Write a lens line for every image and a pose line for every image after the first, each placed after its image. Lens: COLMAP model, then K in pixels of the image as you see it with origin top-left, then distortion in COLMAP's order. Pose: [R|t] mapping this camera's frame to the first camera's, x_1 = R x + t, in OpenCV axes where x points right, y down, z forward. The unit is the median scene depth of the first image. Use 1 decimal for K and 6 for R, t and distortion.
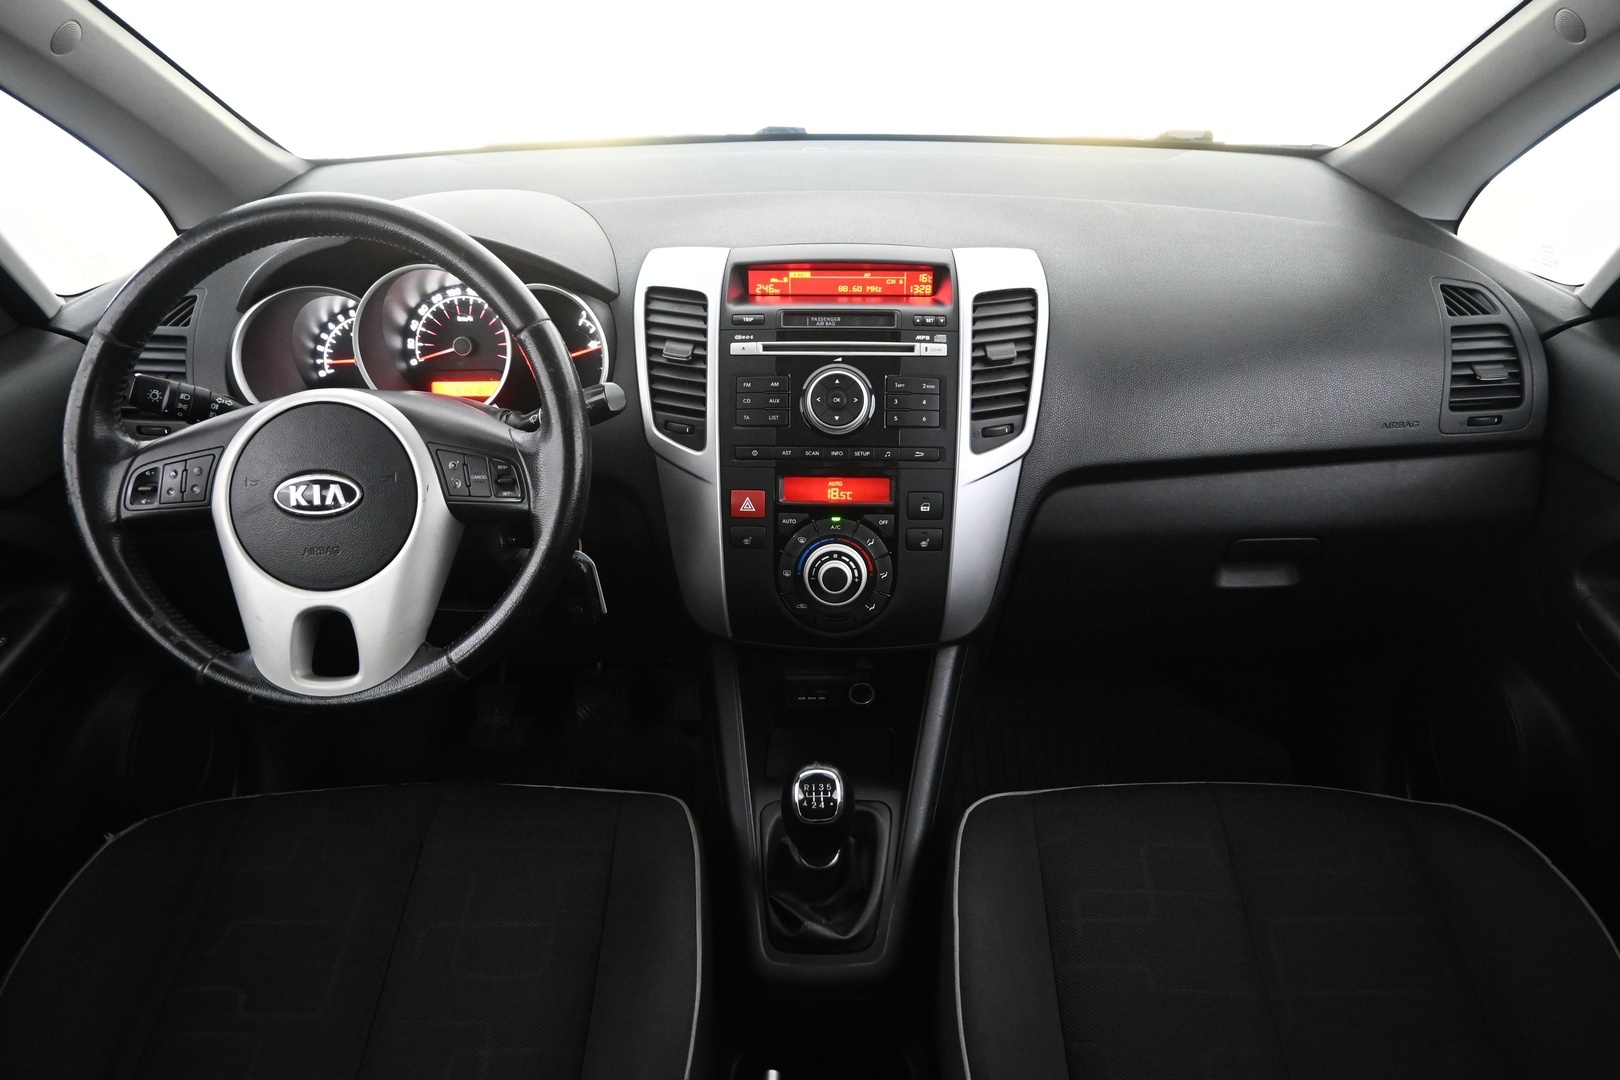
lens RADIAL K [[1105.1, 0, 812.1], [0, 1105.1, 534.8], [0, 0, 1]] dist [0.000075, -0.001666]
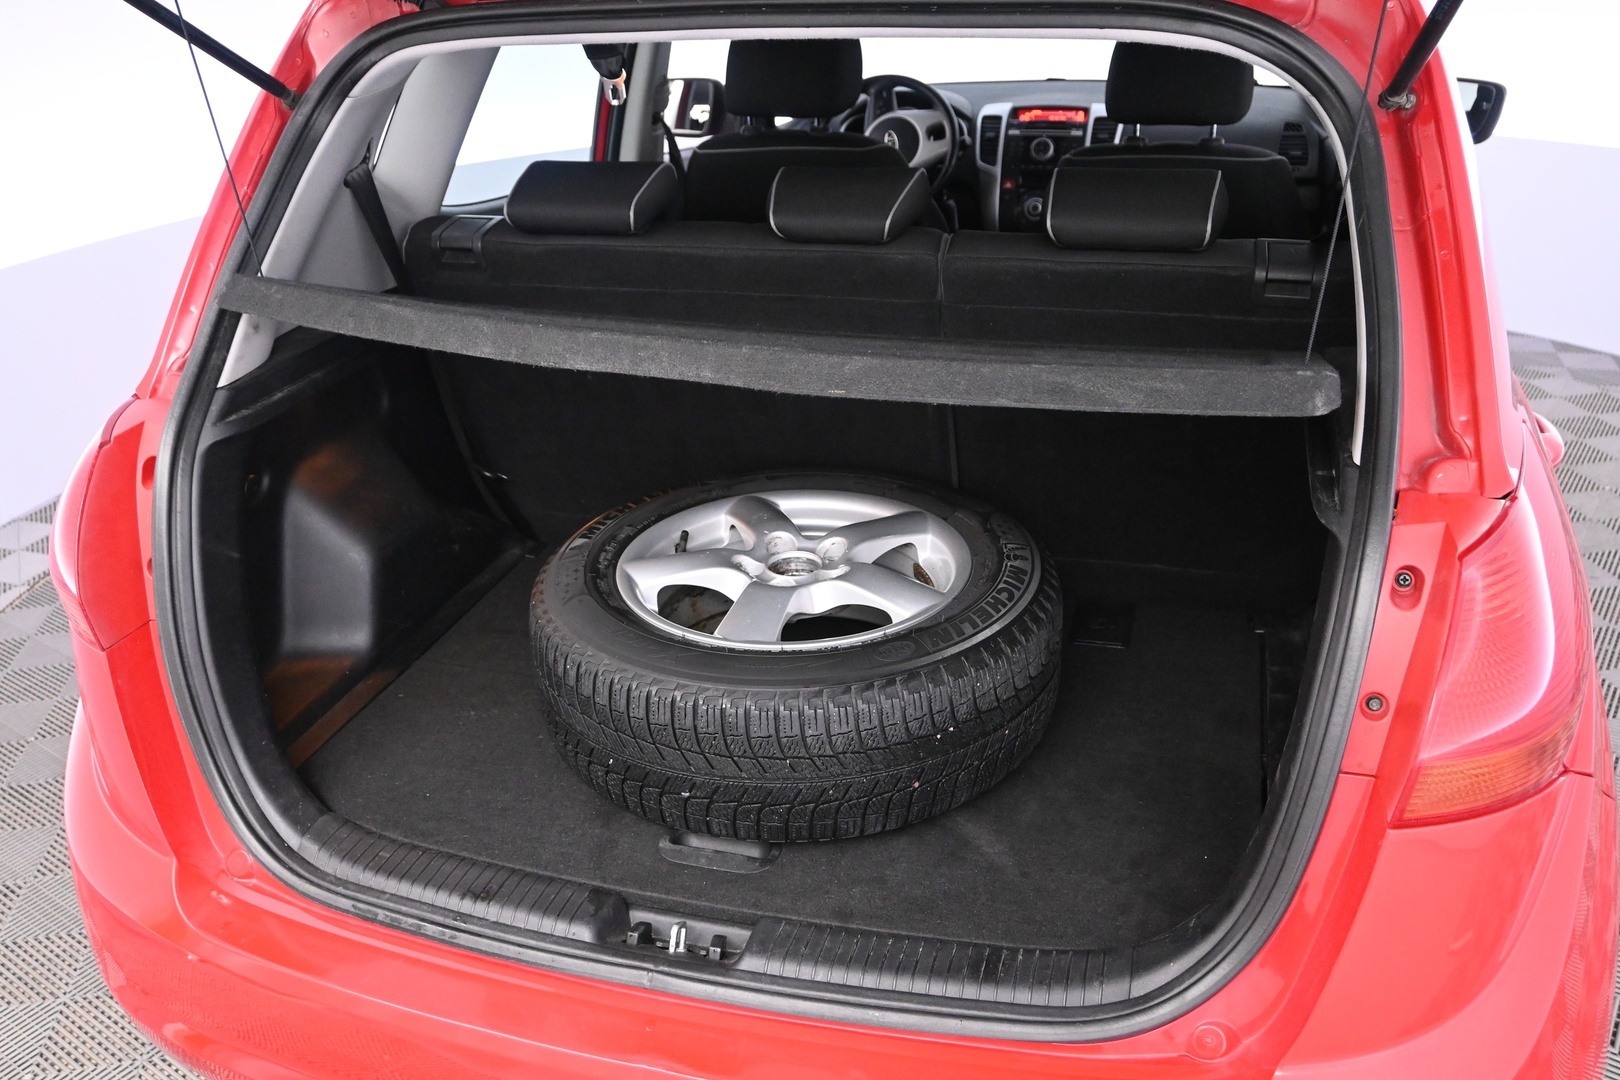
lens RADIAL K [[1410.0, 0, 813.1], [0, 1410.0, 543.6], [0, 0, 1]] dist [-0.013432, -0.004264]
pose [[0.954878, 0.094767, -0.281473, 0.583800], [-0.122426, 0.989057, -0.082324, 1.274101], [0.270592, 0.113069, 0.956031, -2.573581]]
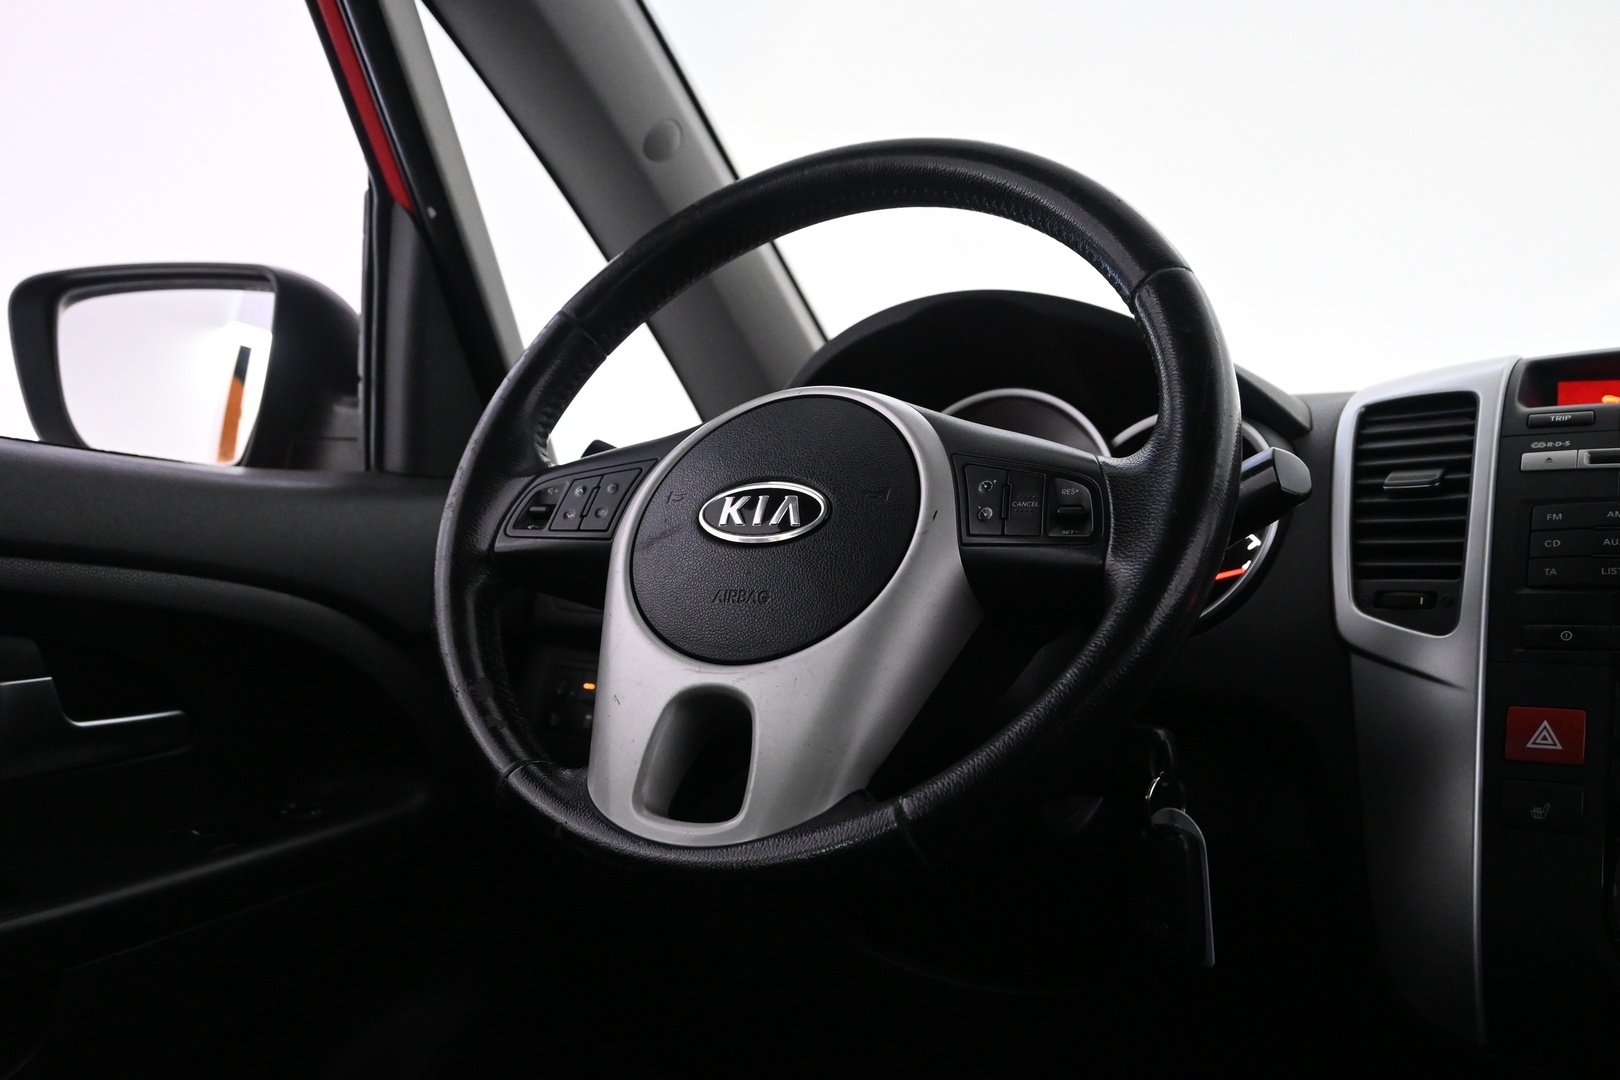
lens RADIAL K [[1444.7, 0, 813.9], [0, 1444.7, 535.4], [0, 0, 1]] dist [-0.002203, 0.000257]
pose [[0.881528, 0.031328, -0.471092, -0.045381], [-0.259706, 0.865452, -0.428421, 0.249999], [0.394286, 0.500011, 0.771056, 0.344536]]
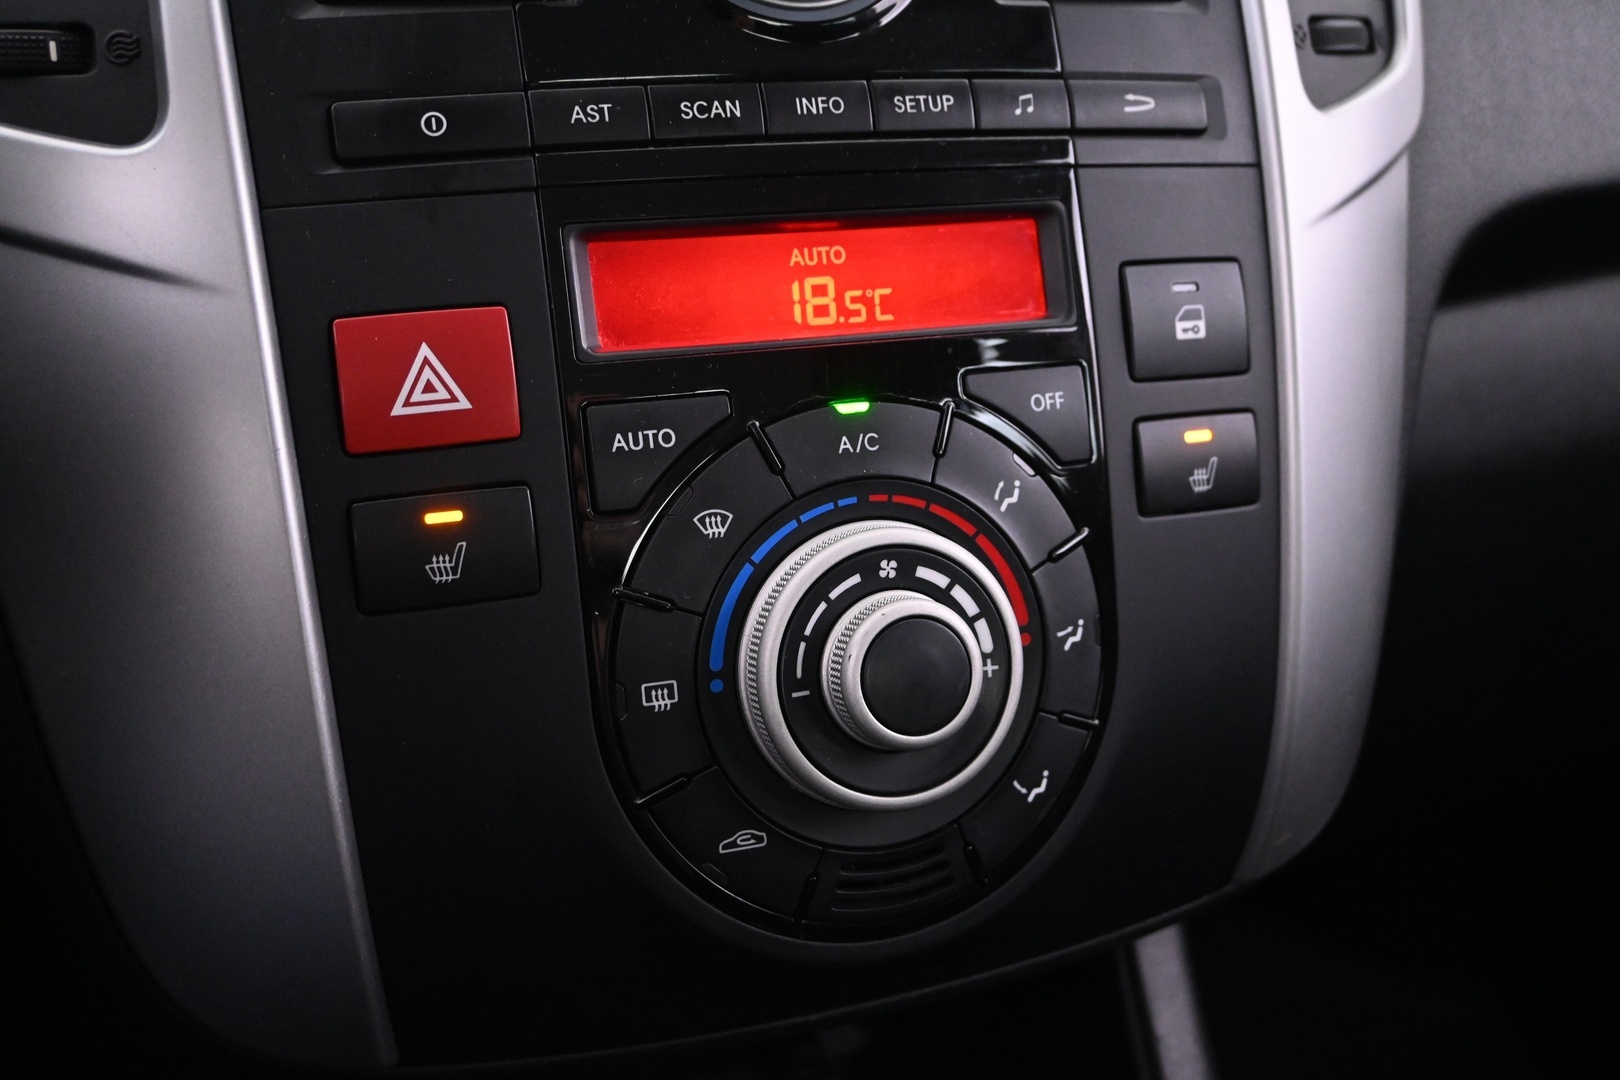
lens RADIAL K [[1544.6, 0, 808.1], [0, 1544.6, 542.0], [0, 0, 1]] dist [0.007182, 0.000000]
pose [[0.927110, -0.119850, 0.355111, -0.097505], [0.169074, 0.979346, -0.110881, 0.043961], [-0.334488, 0.162839, 0.928225, 0.721757]]
